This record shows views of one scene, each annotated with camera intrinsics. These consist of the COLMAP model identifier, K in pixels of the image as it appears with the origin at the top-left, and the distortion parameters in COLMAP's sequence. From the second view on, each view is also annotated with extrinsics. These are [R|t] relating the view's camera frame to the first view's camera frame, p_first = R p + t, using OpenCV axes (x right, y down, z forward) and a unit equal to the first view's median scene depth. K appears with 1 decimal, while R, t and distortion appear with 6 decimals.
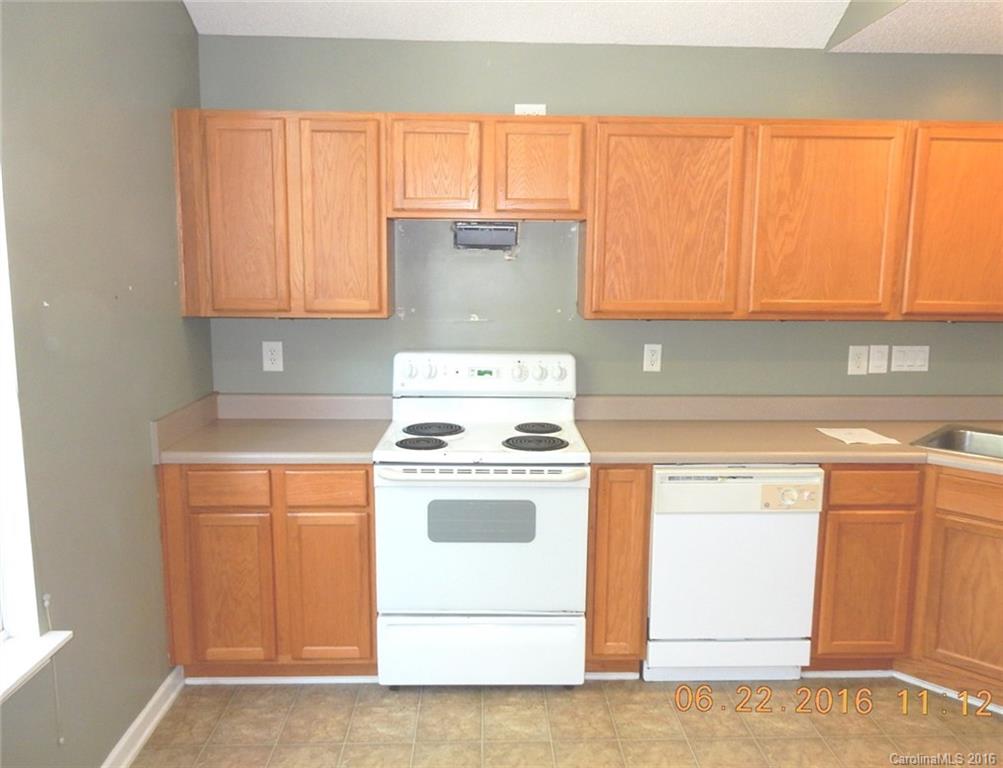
lens RADIAL K [[799.1, 0, 502.1], [0, 799.1, 373.9], [0, 0, 1]] dist [-0.001772, -0.001556]
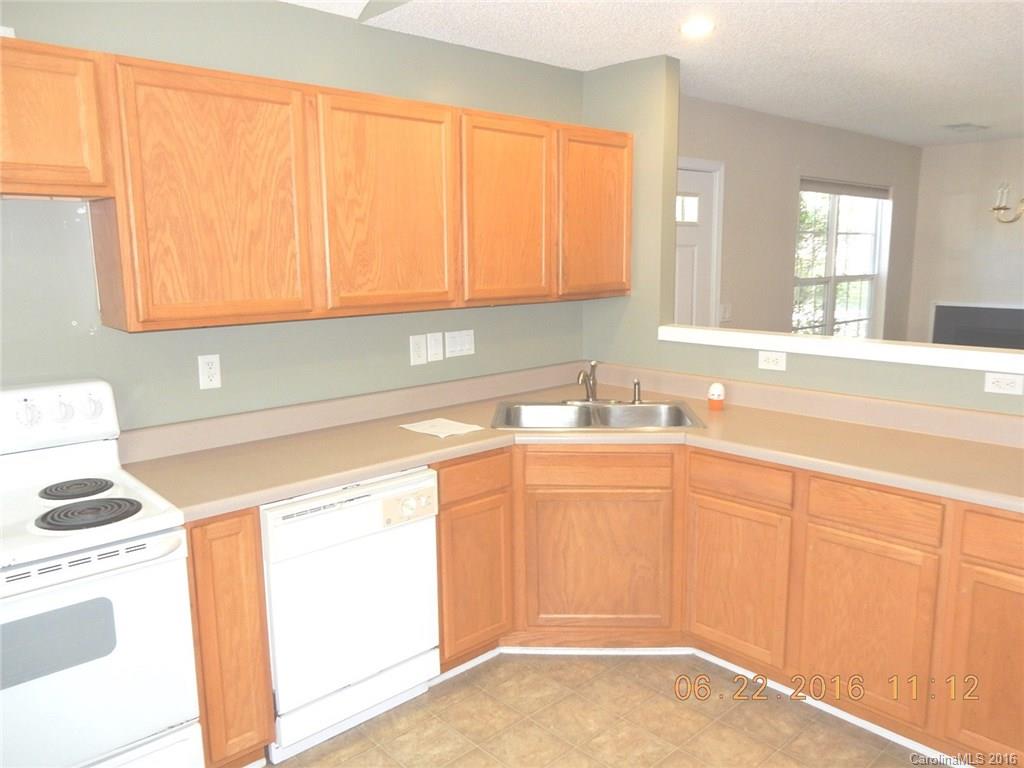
lens RADIAL K [[769.4, 0, 512.0], [0, 769.4, 384.0], [0, 0, 1]] dist [-0.003314, 0.005678]
pose [[0.755150, -0.126179, 0.643294, -0.096117], [0.107255, 0.991859, 0.068644, -0.032257], [-0.646718, 0.017160, 0.762536, 0.229914]]
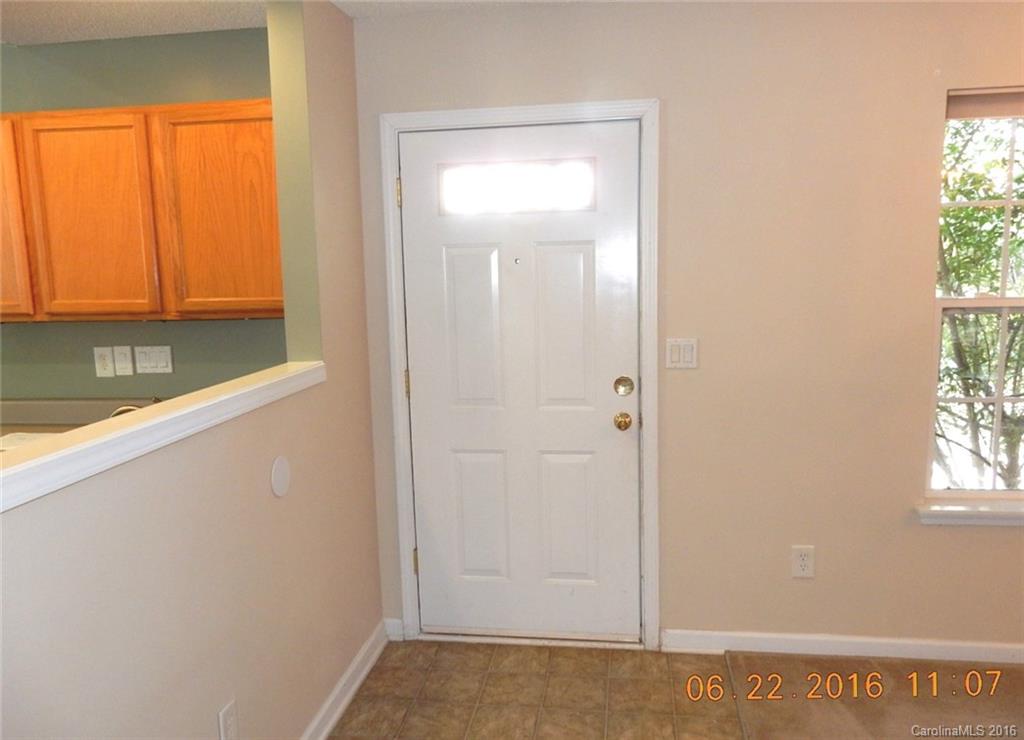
lens RADIAL K [[779.5, 0, 512.0], [0, 779.5, 370.0], [0, 0, 1]] dist [-0.000074, -0.000917]
pose [[0.983205, -0.008287, -0.182318, 1.264463], [0.009086, 0.999952, 0.003545, -0.007278], [0.182280, -0.005142, 0.983233, 0.188124]]
